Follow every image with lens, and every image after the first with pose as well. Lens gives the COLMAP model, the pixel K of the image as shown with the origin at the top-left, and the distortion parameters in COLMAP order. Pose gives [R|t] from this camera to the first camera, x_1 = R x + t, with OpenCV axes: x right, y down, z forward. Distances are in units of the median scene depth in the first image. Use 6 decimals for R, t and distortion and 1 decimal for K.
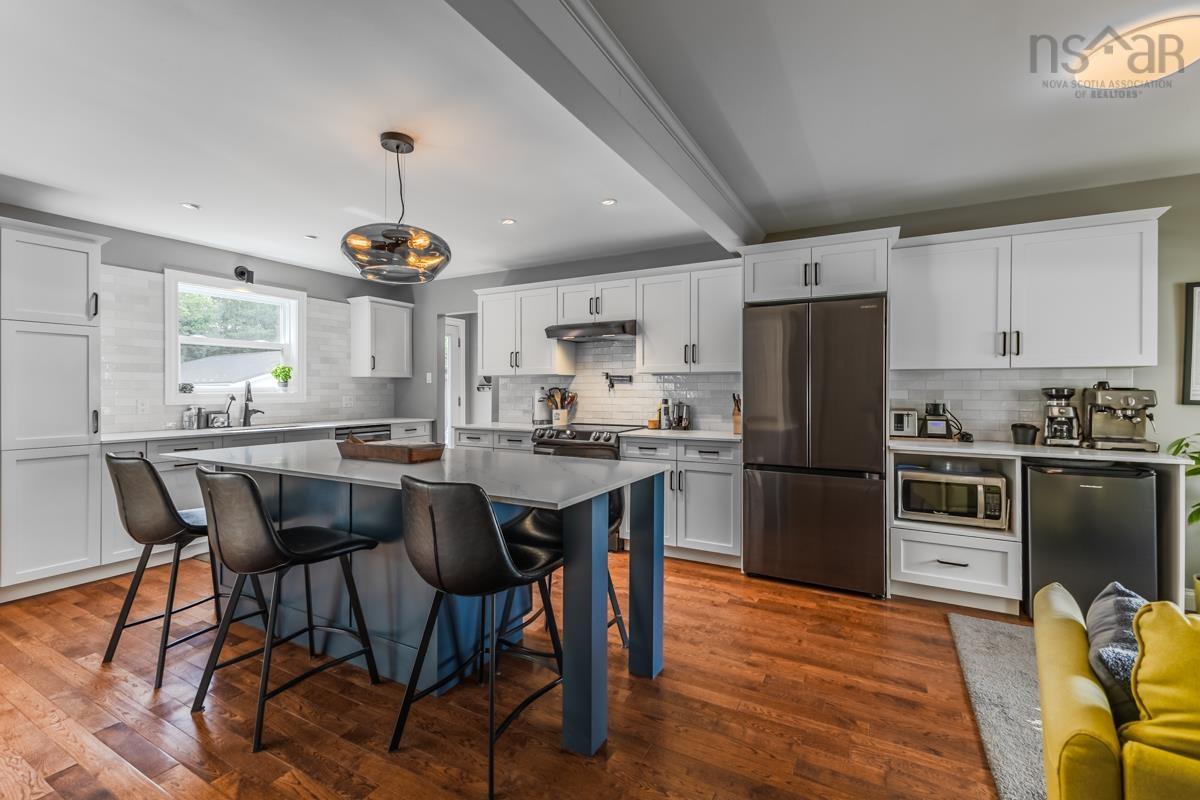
lens RADIAL K [[514.8, 0, 598.3], [0, 514.8, 392.3], [0, 0, 1]] dist [0.002521, -0.000023]
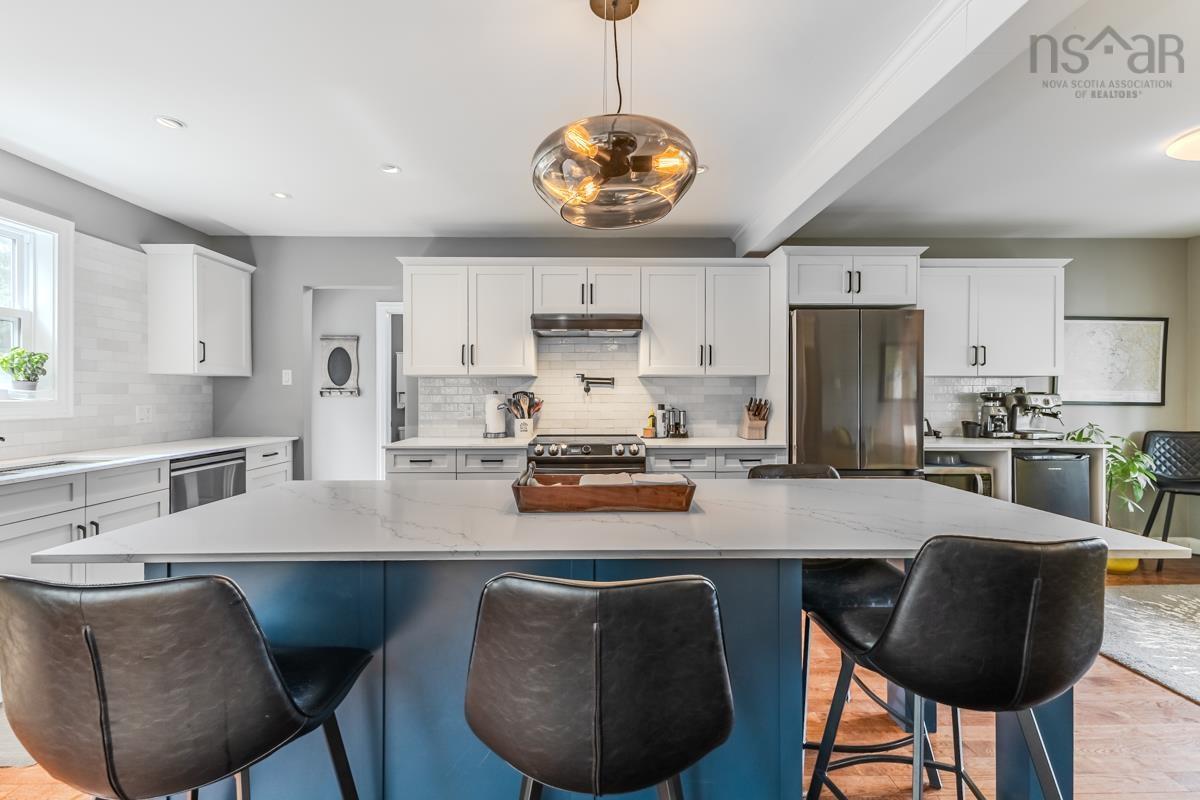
lens RADIAL K [[513.2, 0, 598.5], [0, 513.2, 395.4], [0, 0, 1]] dist [0.011399, -0.004907]
pose [[0.871520, -0.002735, 0.490353, -0.408136], [0.003578, 0.999993, -0.000782, -0.002300], [-0.490347, 0.002436, 0.871524, 0.268434]]
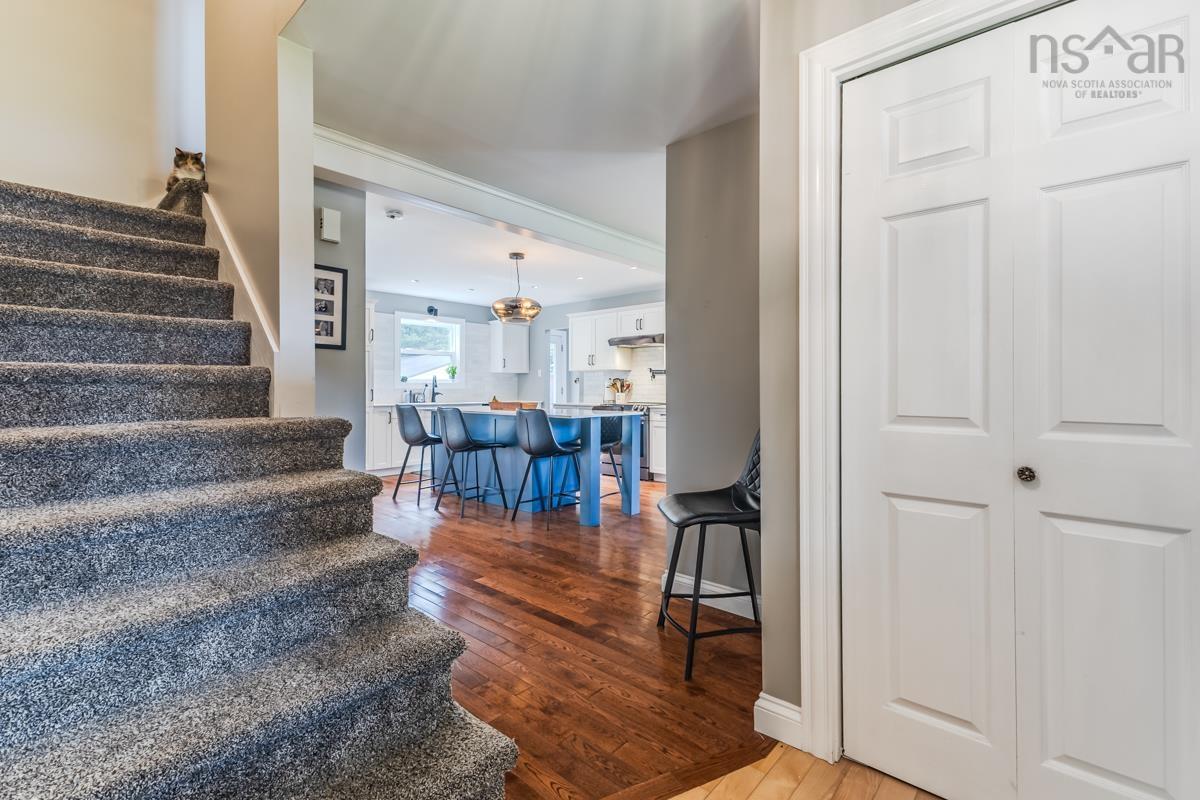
lens RADIAL K [[520.3, 0, 599.4], [0, 520.3, 389.4], [0, 0, 1]] dist [0.011427, -0.000280]
pose [[0.974141, 0.000336, -0.225941, 0.231160], [-0.001427, 0.999988, -0.004664, 0.033273], [0.225937, 0.004866, 0.974130, -0.544877]]
